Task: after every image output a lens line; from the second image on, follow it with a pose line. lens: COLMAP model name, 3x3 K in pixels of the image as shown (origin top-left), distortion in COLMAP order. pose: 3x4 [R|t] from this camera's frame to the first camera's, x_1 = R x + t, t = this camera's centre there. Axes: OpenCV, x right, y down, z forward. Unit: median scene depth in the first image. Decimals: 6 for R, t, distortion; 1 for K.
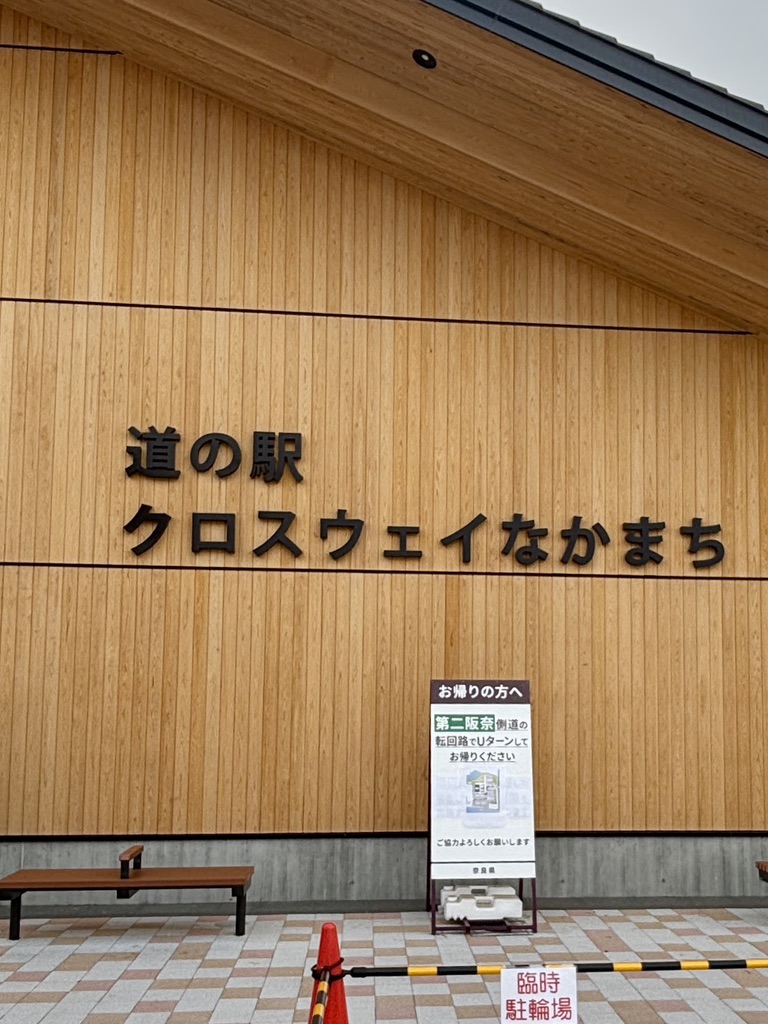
lens RADIAL K [[1485.8, 0, 385.1], [0, 1485.8, 517.5], [0, 0, 1]] dist [-0.013339, 0.000000]
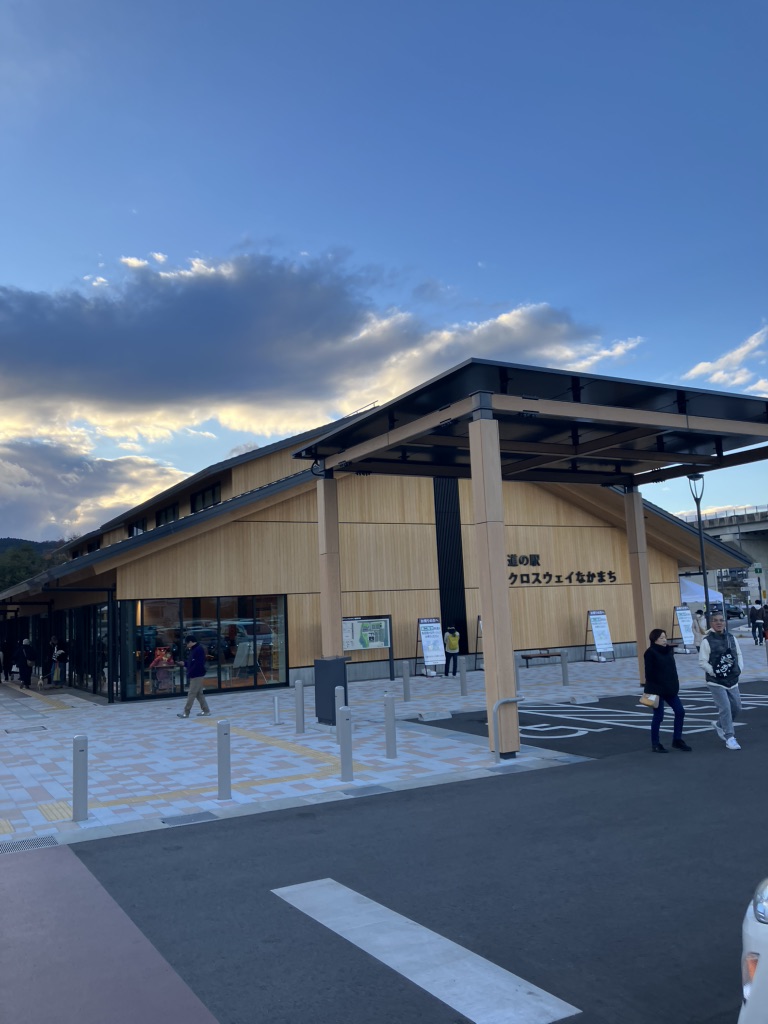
lens RADIAL K [[846.8, 0, 376.2], [0, 846.8, 501.8], [0, 0, 1]] dist [0.045684, -0.008364]
pose [[0.932533, -0.002173, 0.361078, -1.377198], [0.012613, 0.999568, -0.026558, -0.148666], [-0.360865, 0.029321, 0.932157, -1.113521]]
